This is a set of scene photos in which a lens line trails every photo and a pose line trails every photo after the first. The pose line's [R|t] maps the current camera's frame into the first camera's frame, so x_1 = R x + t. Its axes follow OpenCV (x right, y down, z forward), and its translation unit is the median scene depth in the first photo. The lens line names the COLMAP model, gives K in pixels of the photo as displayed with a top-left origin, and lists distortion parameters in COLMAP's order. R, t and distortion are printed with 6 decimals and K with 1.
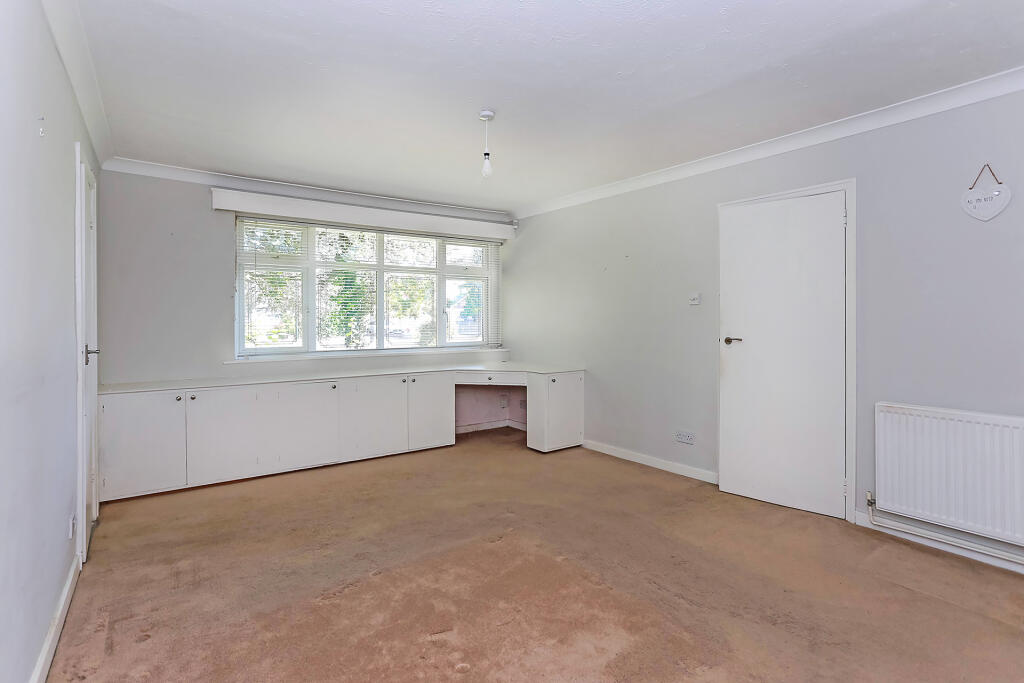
lens RADIAL K [[513.5, 0, 513.9], [0, 513.5, 319.6], [0, 0, 1]] dist [-0.000734, -0.000077]
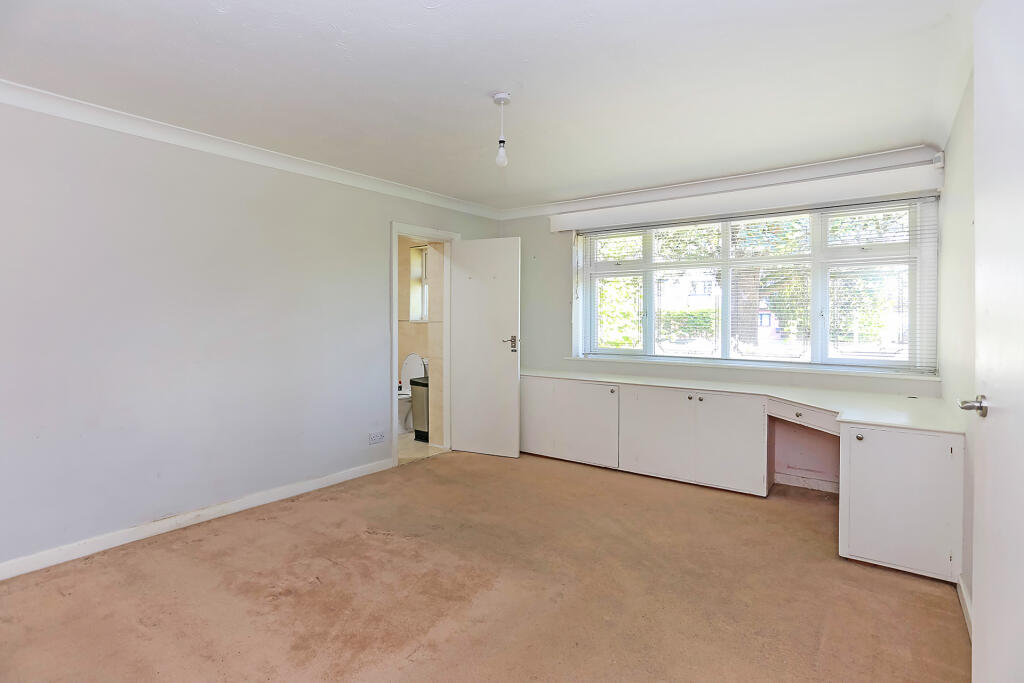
lens RADIAL K [[514.3, 0, 517.6], [0, 514.3, 344.5], [0, 0, 1]] dist [-0.002159, -0.000032]
pose [[0.320116, 0.057452, -0.945635, 0.458209], [-0.001248, 0.998184, 0.060223, -0.018380], [0.947377, -0.018098, 0.319607, 0.425624]]
